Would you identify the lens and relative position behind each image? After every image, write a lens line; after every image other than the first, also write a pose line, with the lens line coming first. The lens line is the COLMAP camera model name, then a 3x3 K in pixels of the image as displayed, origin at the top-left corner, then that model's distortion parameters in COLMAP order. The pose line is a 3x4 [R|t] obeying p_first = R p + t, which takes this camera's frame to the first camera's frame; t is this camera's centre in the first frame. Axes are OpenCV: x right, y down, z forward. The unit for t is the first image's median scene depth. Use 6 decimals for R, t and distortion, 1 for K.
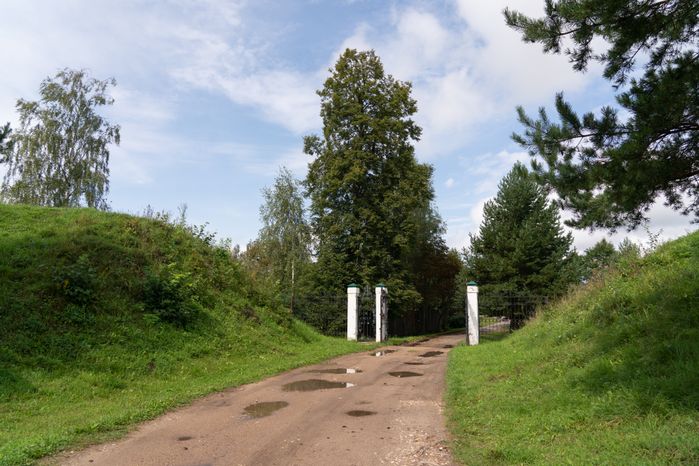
lens RADIAL K [[486.2, 0, 349.5], [0, 486.2, 233.0], [0, 0, 1]] dist [-0.046810, 0.061434]
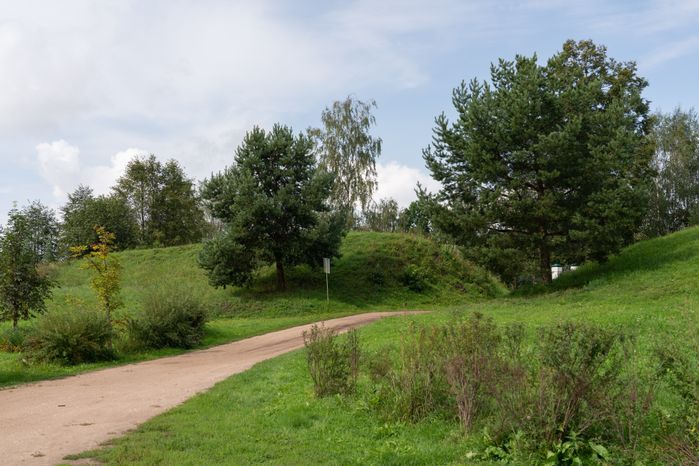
lens RADIAL K [[844.3, 0, 349.5], [0, 844.3, 233.0], [0, 0, 1]] dist [0.009274, 0.010990]
pose [[0.875864, -0.063488, -0.478363, 0.498220], [0.102152, 0.993235, 0.055216, -0.130374], [0.471621, -0.097228, 0.876425, -1.011805]]
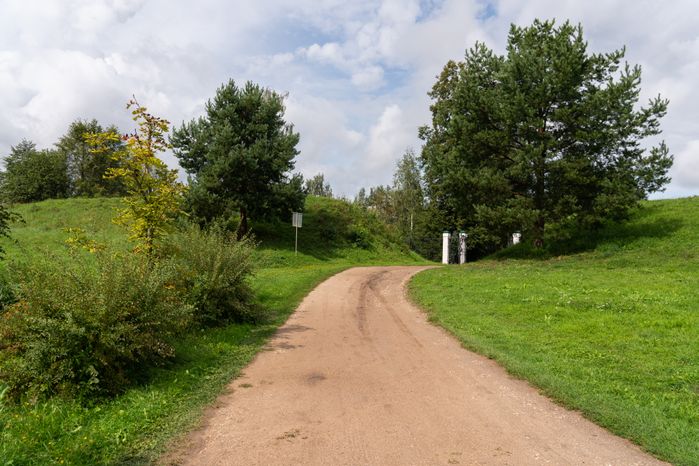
lens RADIAL K [[540.1, 0, 349.5], [0, 540.1, 233.0], [0, 0, 1]] dist [-0.000544, -0.004480]
pose [[0.970273, 0.004701, -0.241969, 0.107090], [0.023511, 0.993251, 0.113576, -0.085163], [0.240870, -0.115888, 0.963614, -0.691214]]
